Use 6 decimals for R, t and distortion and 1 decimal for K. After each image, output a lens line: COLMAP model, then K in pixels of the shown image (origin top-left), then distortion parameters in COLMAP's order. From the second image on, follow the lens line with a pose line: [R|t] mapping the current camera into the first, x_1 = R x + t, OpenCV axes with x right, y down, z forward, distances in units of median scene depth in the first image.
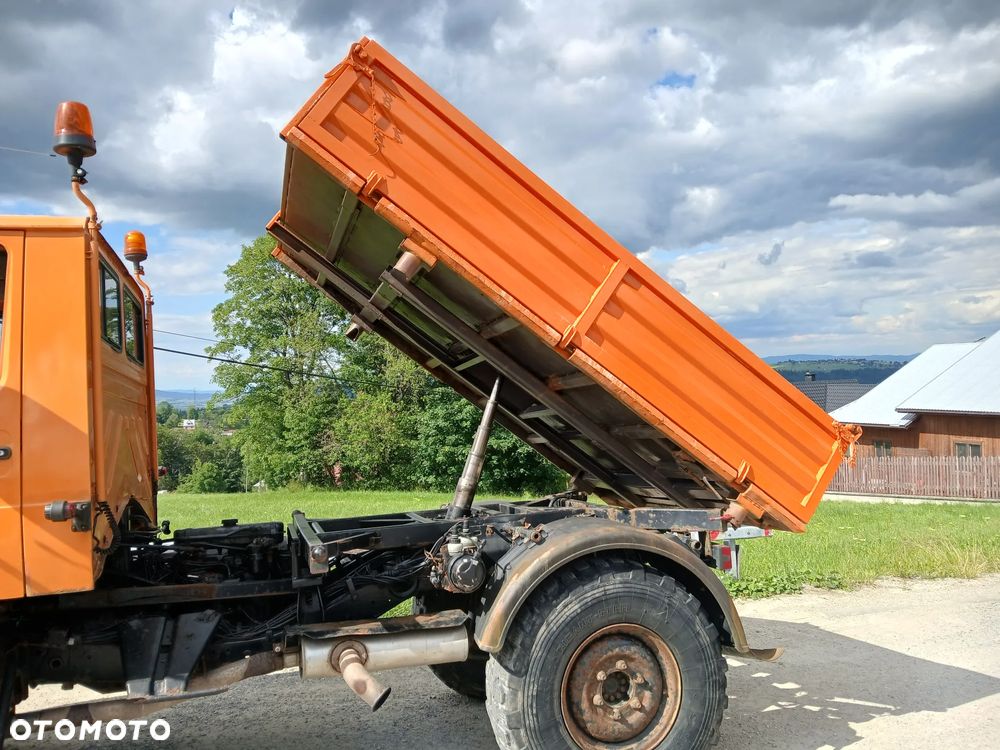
lens RADIAL K [[767.2, 0, 503.7], [0, 767.2, 372.1], [0, 0, 1]] dist [0.098968, -0.215345]
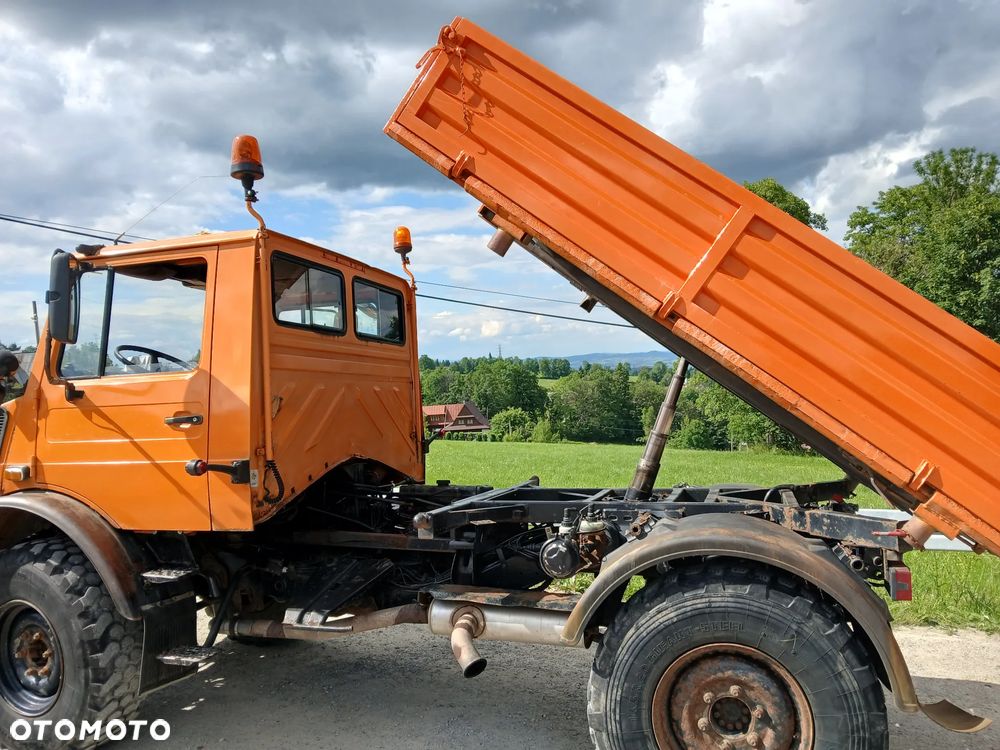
lens RADIAL K [[767.1, 0, 511.1], [0, 767.1, 373.0], [0, 0, 1]] dist [0.065306, -0.143187]
pose [[0.821572, 0.001370, -0.570103, 0.425442], [0.029409, 0.998564, 0.044781, -0.013806], [0.569346, -0.053557, 0.820352, 0.185204]]
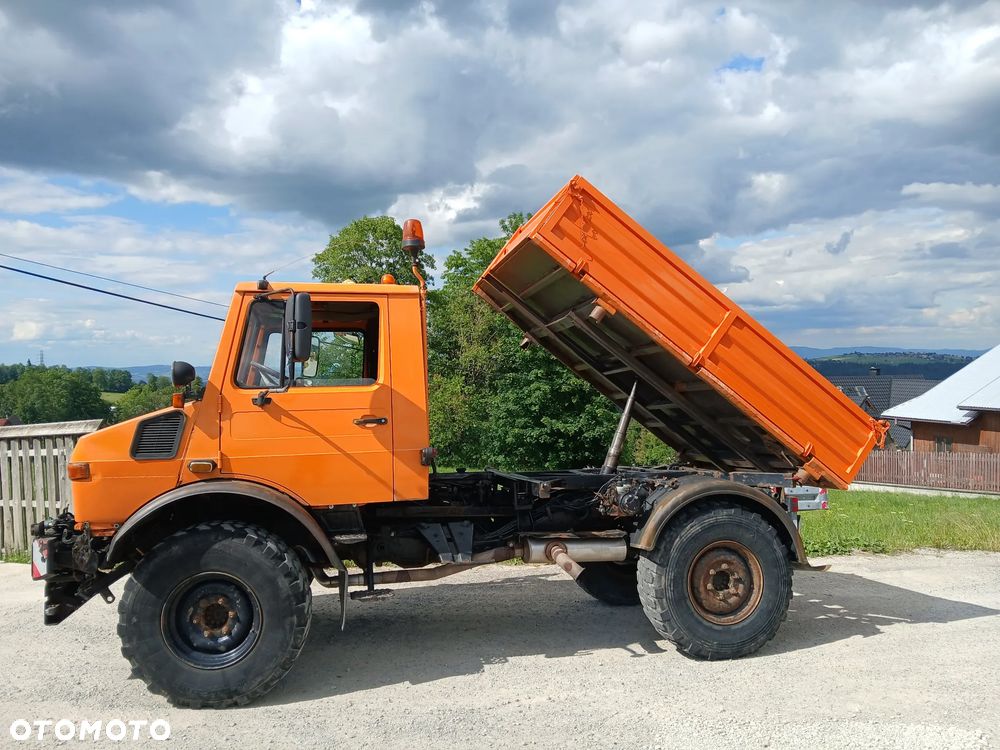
lens RADIAL K [[762.4, 0, 493.4], [0, 762.4, 367.1], [0, 0, 1]] dist [0.077840, -0.161551]
pose [[0.995984, 0.026439, -0.085538, -0.195667], [-0.025190, 0.999560, 0.015645, -0.044461], [0.085914, -0.013428, 0.996212, -0.602914]]
